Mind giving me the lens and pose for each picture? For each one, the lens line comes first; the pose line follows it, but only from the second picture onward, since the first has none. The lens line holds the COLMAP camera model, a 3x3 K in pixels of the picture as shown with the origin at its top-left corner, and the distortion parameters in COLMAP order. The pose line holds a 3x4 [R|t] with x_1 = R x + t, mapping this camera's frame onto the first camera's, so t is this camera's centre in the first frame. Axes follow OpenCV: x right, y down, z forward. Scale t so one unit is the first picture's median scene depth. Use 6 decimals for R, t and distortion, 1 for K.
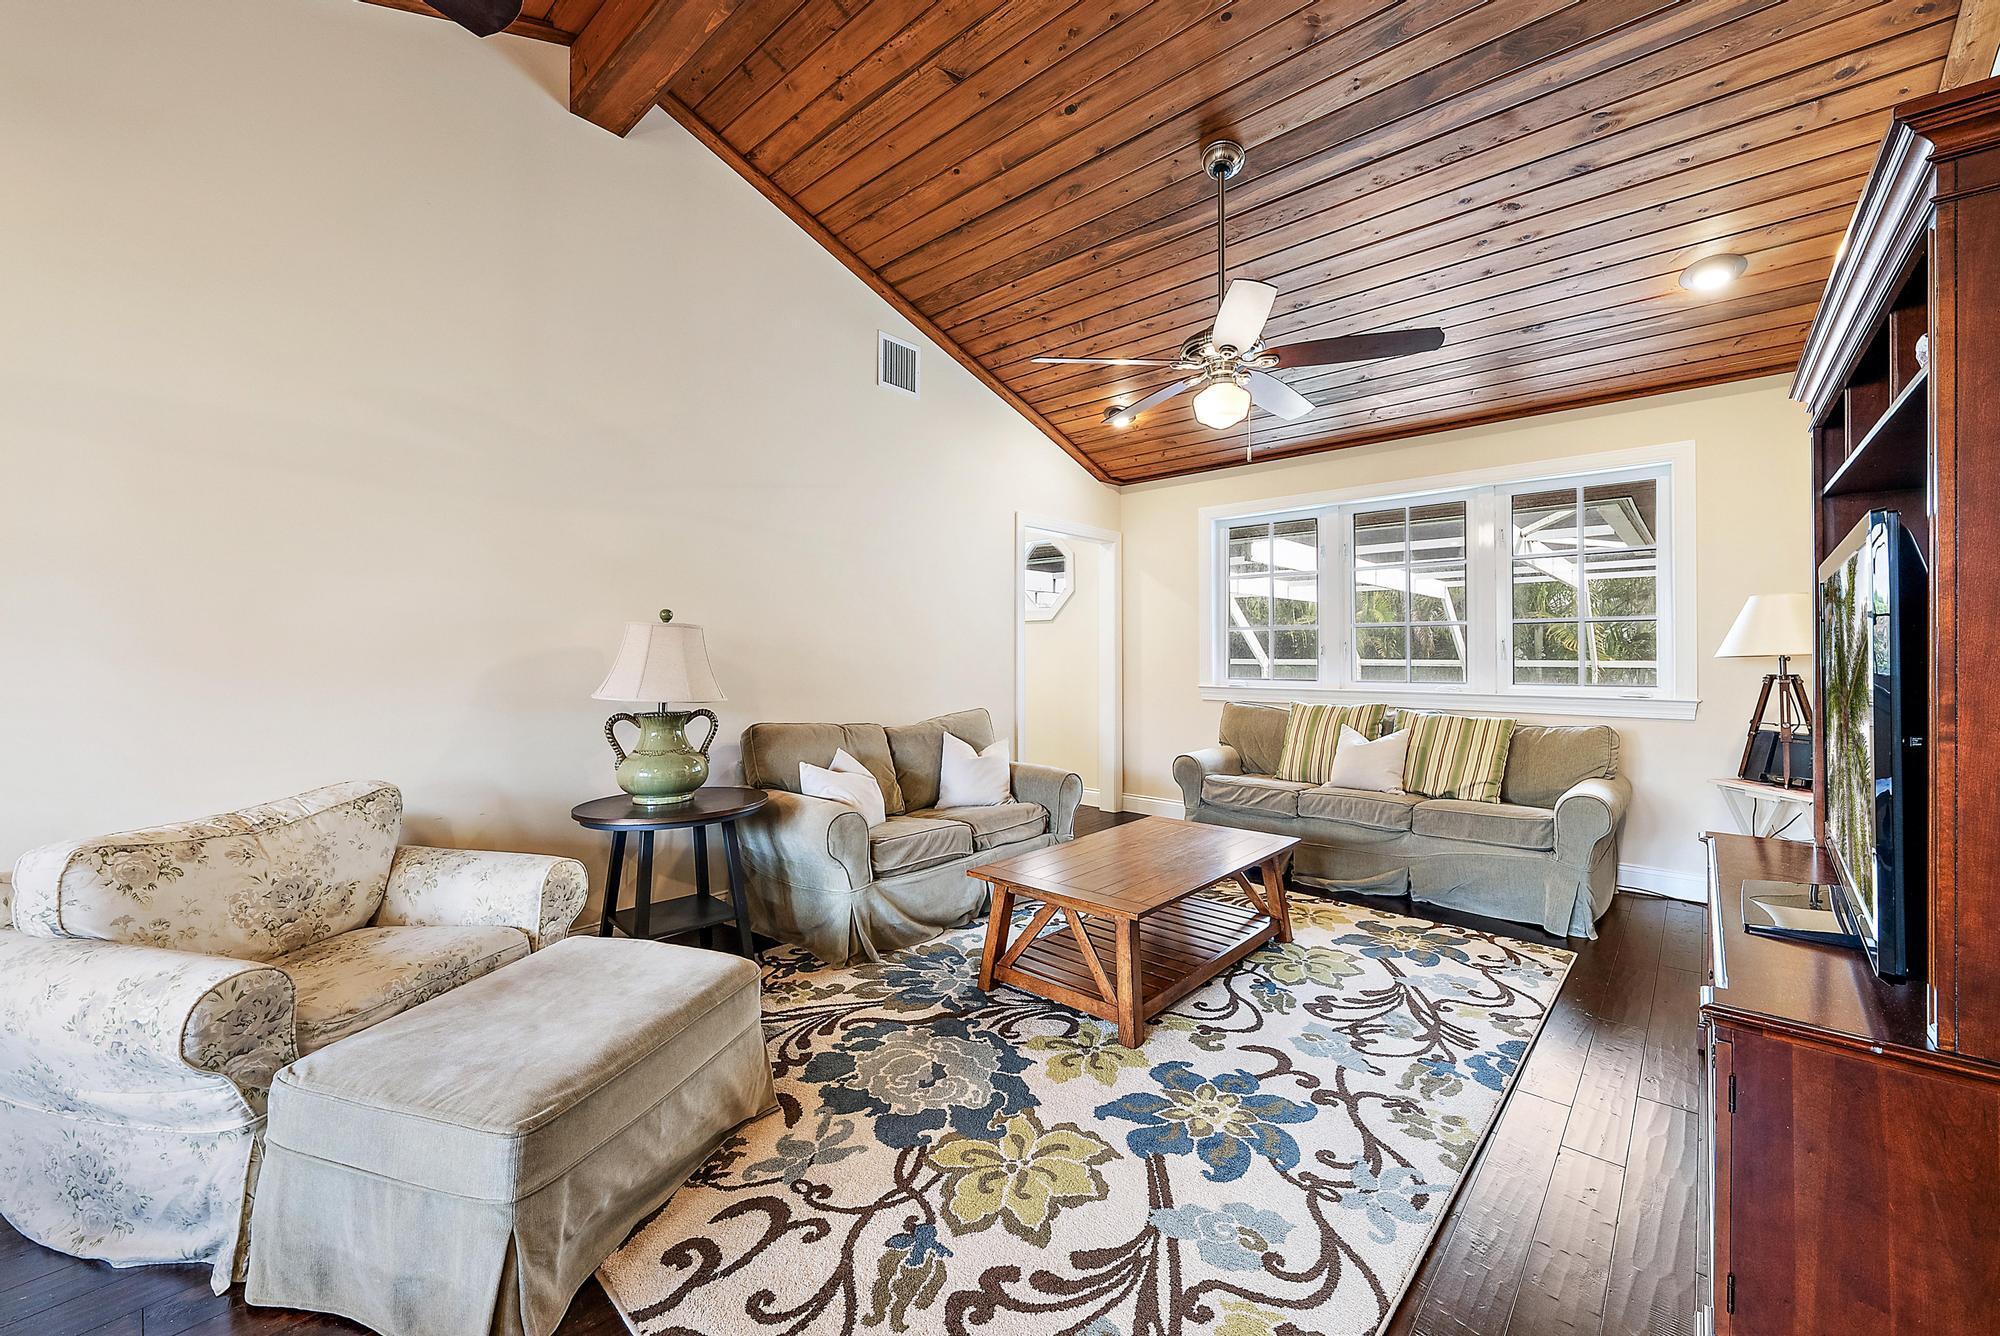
lens RADIAL K [[785.9, 0, 999.4], [0, 785.9, 644.8], [0, 0, 1]] dist [-0.000817, -0.000120]
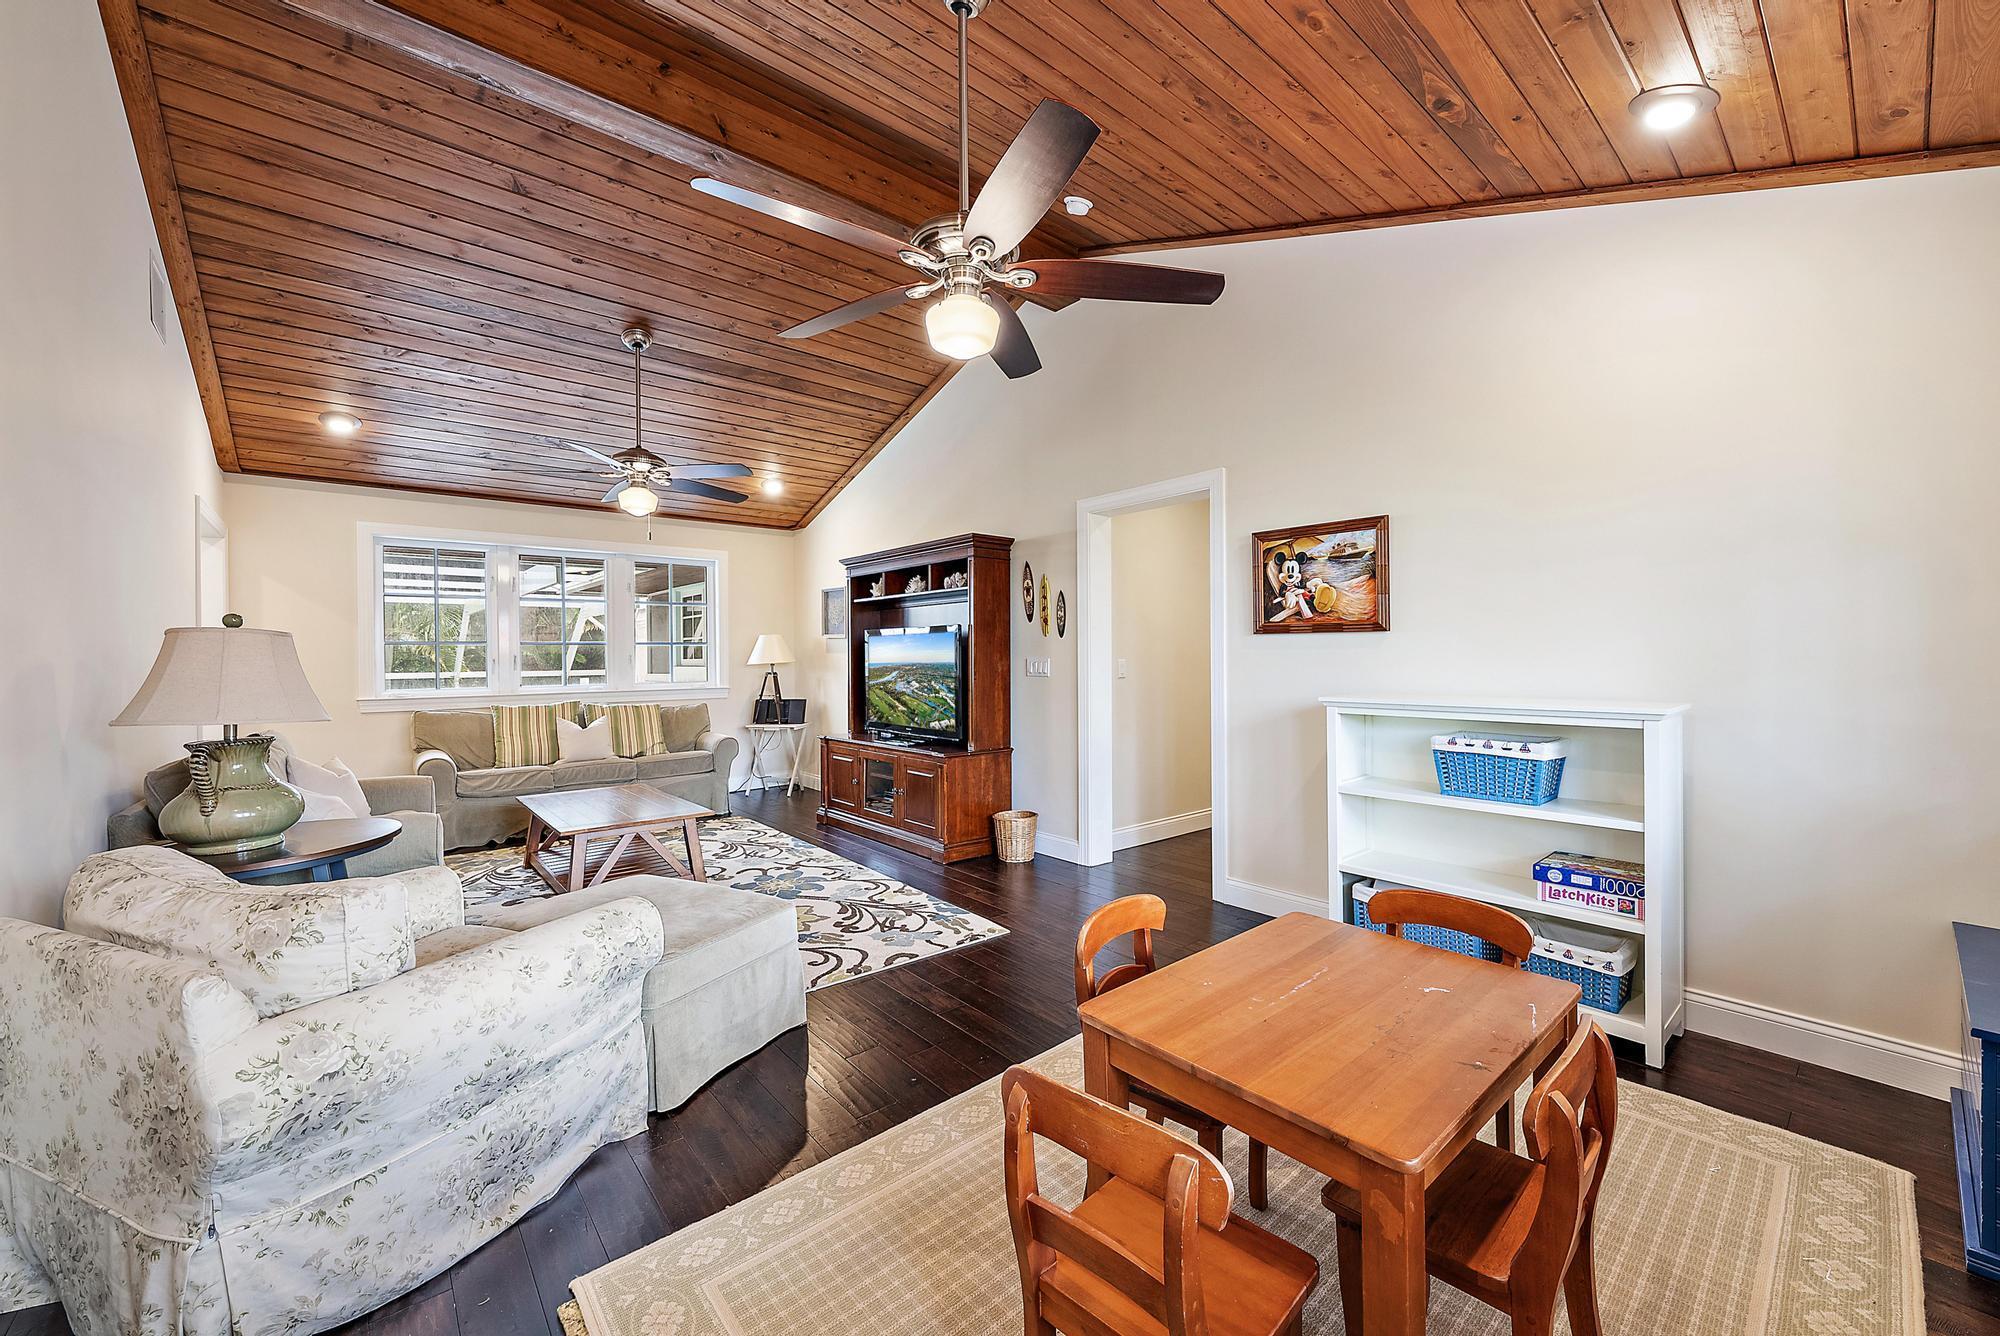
lens RADIAL K [[776.9, 0, 1004.3], [0, 776.9, 665.1], [0, 0, 1]] dist [-0.000767, -0.000221]
pose [[0.131037, -0.008987, 0.991337, -1.120750], [0.002727, 0.999958, 0.008705, 0.002597], [-0.991374, 0.001562, 0.131056, 0.099874]]
